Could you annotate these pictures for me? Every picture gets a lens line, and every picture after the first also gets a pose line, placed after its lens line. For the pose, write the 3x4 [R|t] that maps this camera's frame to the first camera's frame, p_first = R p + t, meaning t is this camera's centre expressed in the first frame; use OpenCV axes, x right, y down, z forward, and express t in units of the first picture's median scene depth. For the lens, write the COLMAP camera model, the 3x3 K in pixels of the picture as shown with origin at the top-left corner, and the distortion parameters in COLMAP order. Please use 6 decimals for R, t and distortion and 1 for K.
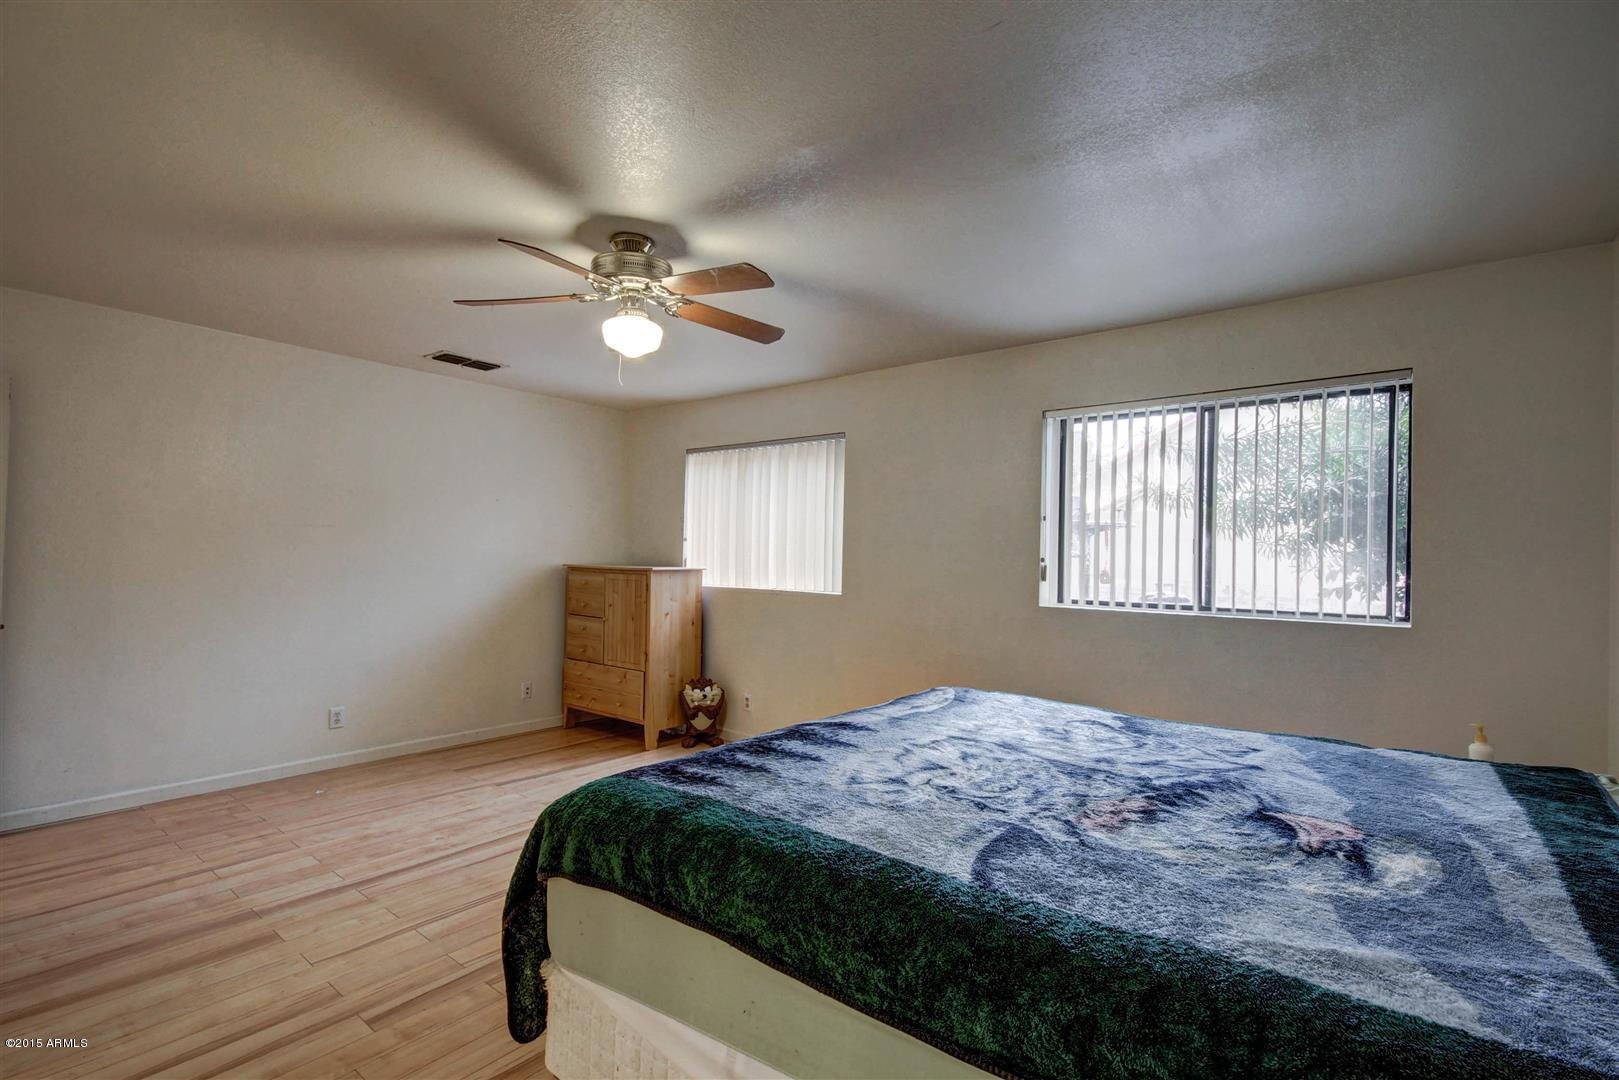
lens RADIAL K [[777.3, 0, 815.3], [0, 777.3, 559.6], [0, 0, 1]] dist [0.015102, 0.000465]
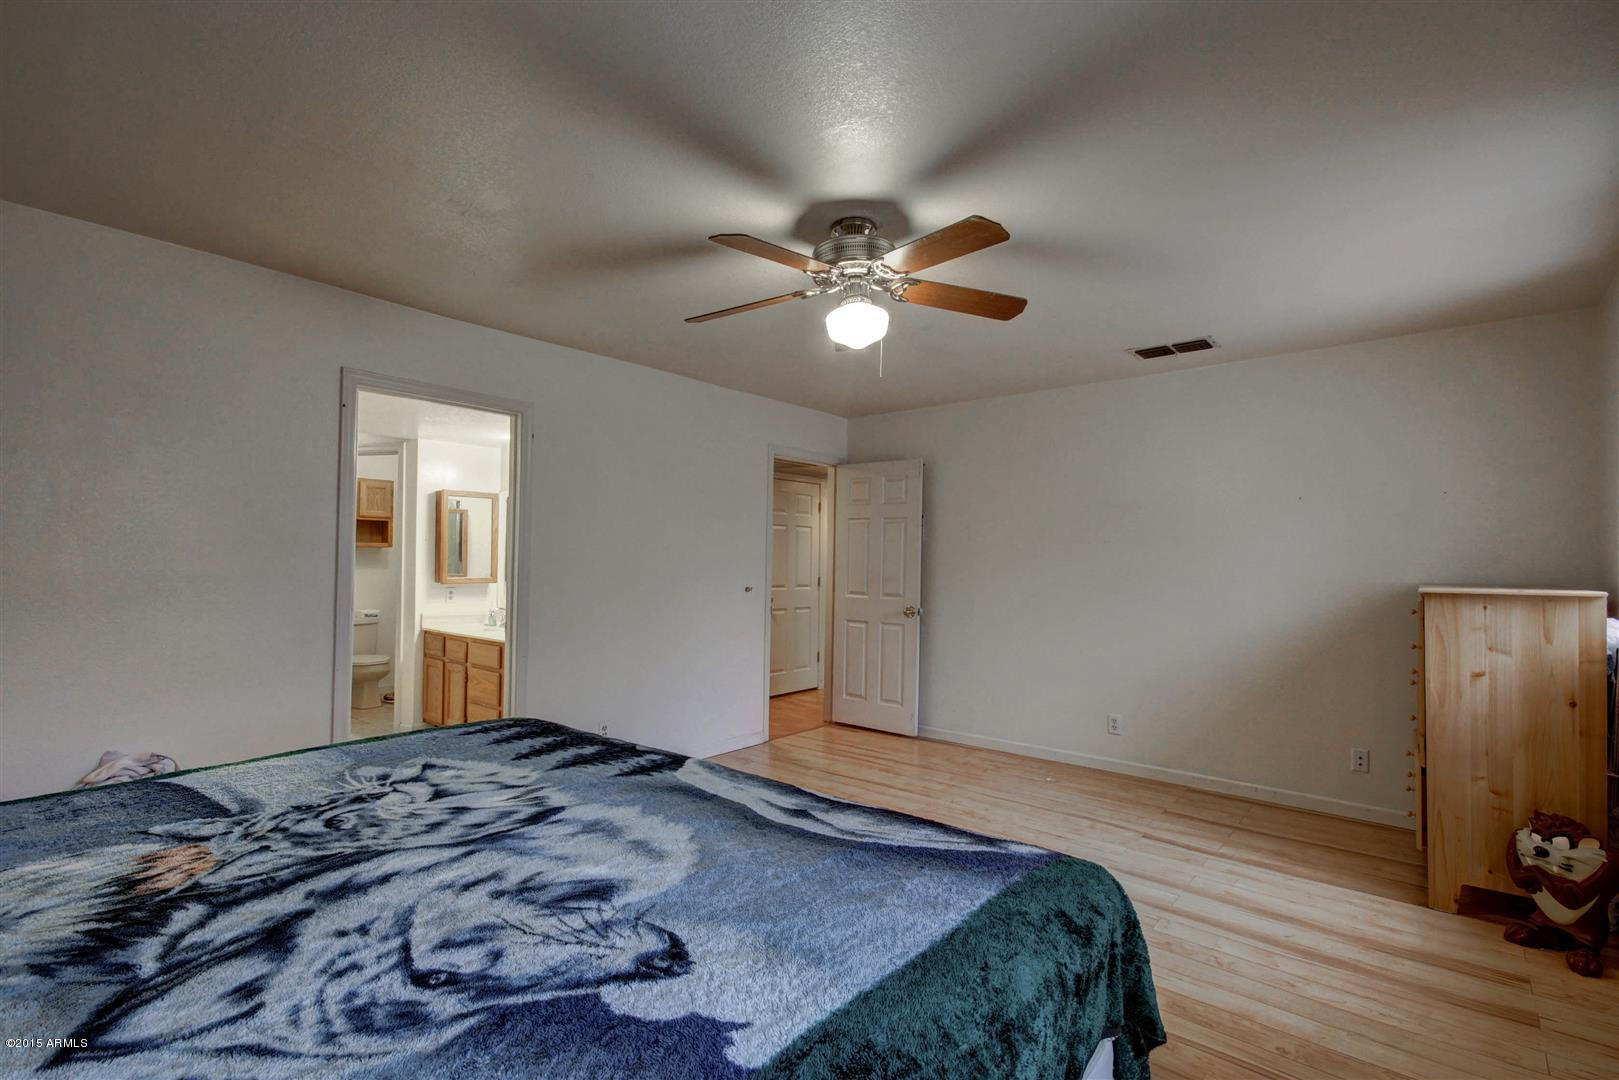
lens RADIAL K [[758.5, 0, 807.1], [0, 758.5, 550.5], [0, 0, 1]] dist [0.013496, -0.002225]
pose [[-0.050483, -0.029912, -0.998277, 0.673388], [-0.018641, 0.999405, -0.029003, 0.011836], [0.998551, 0.017144, -0.051010, 0.997545]]
